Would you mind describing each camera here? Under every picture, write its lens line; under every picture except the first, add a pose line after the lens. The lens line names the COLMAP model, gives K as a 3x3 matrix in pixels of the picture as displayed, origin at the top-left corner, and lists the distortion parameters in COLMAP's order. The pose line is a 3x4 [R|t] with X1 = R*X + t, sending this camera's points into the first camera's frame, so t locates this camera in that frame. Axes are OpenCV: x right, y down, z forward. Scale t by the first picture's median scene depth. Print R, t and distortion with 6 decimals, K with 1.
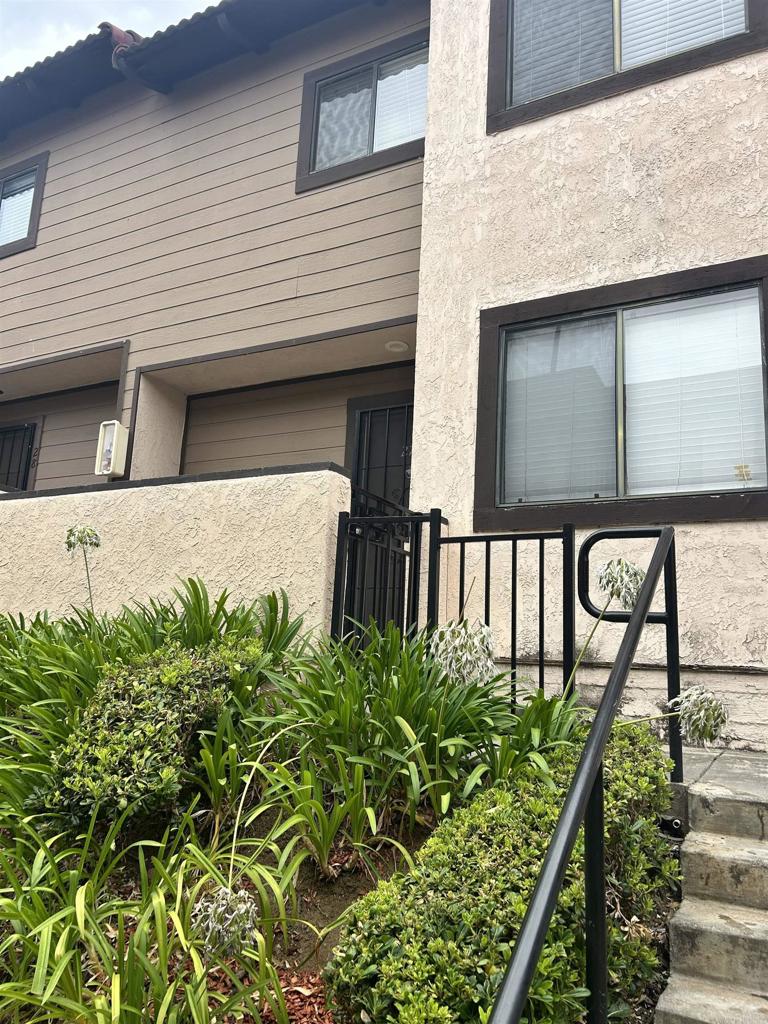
lens RADIAL K [[780.9, 0, 384.5], [0, 780.9, 512.6], [0, 0, 1]] dist [-0.001647, -0.005108]
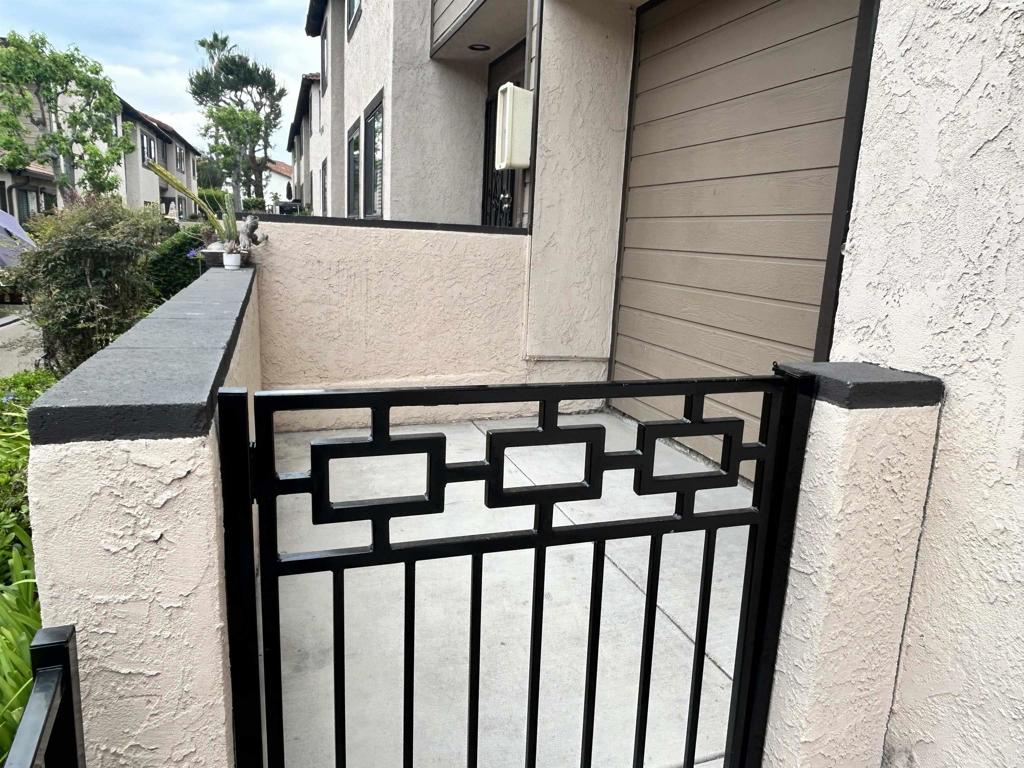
lens RADIAL K [[705.7, 0, 514.0], [0, 705.7, 381.6], [0, 0, 1]] dist [-0.000131, -0.001146]
pose [[0.739372, 0.112982, -0.663750, 0.131373], [0.135859, 0.940508, 0.311429, -0.089657], [0.659448, -0.320438, 0.680035, 0.700728]]
